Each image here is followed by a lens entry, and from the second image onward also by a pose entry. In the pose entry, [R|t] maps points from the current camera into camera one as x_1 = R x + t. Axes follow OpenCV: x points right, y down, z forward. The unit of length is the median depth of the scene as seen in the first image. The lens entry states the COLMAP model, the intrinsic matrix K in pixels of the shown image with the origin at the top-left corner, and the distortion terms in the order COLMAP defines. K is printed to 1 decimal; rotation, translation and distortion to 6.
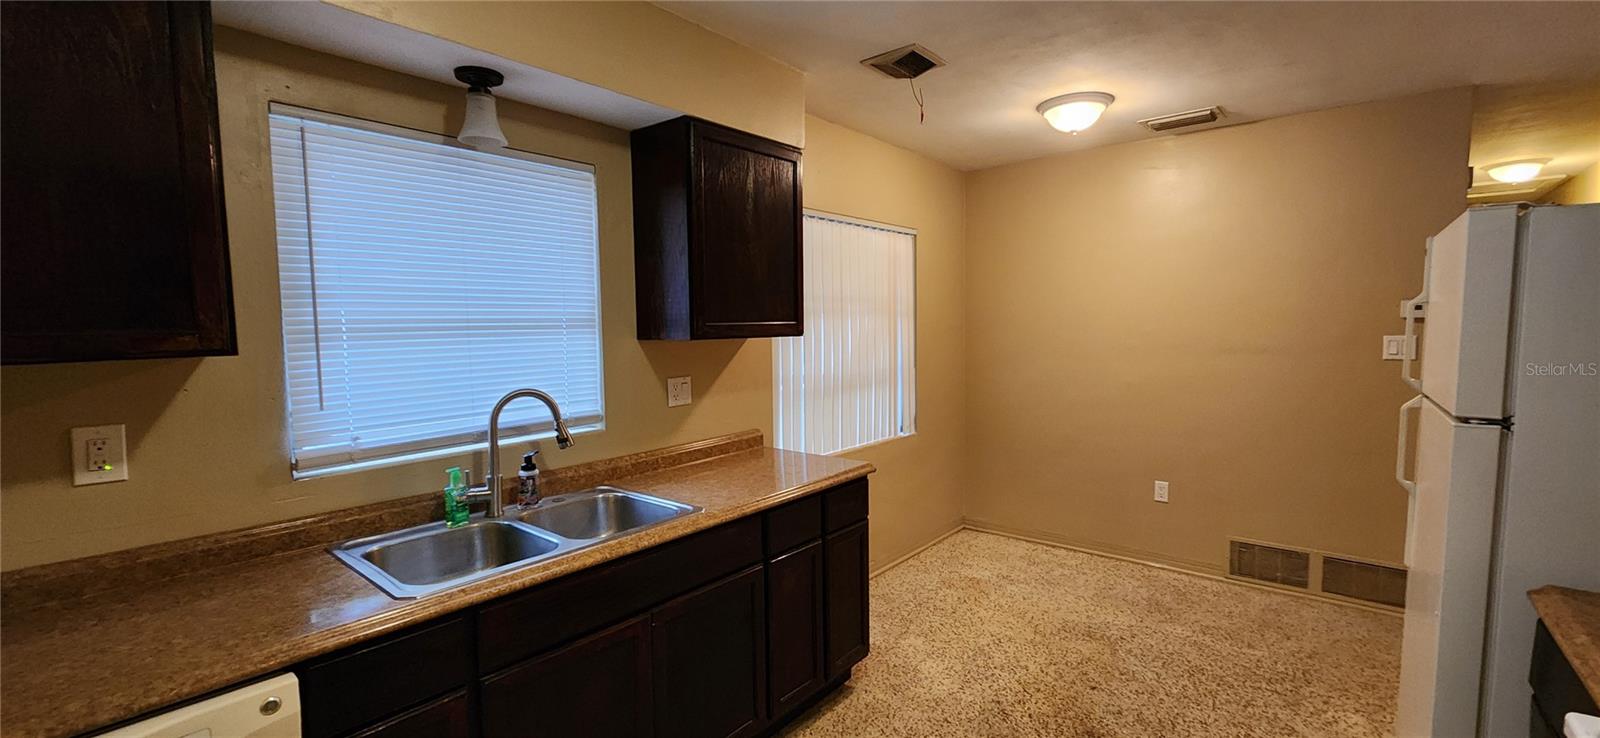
lens RADIAL K [[650.6, 0, 811.4], [0, 650.6, 369.2], [0, 0, 1]] dist [0.001941, -0.000621]
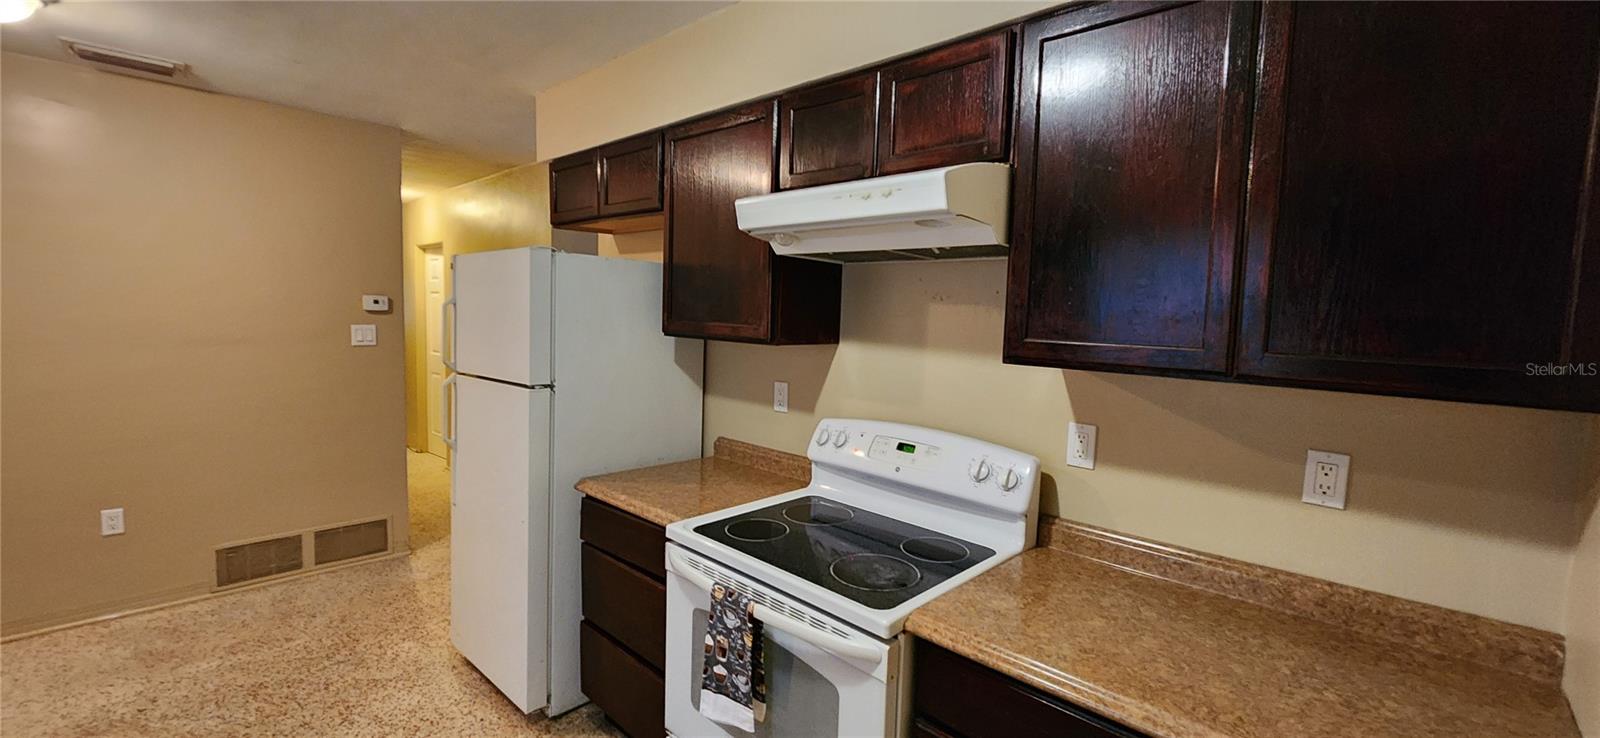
lens RADIAL K [[655.0, 0, 802.4], [0, 655.0, 364.7], [0, 0, 1]] dist [0.002945, -0.000271]
pose [[0.077936, -0.062984, 0.994967, -0.307485], [0.041684, 0.997336, 0.059869, -0.025801], [-0.996087, 0.036808, 0.080354, 0.165962]]
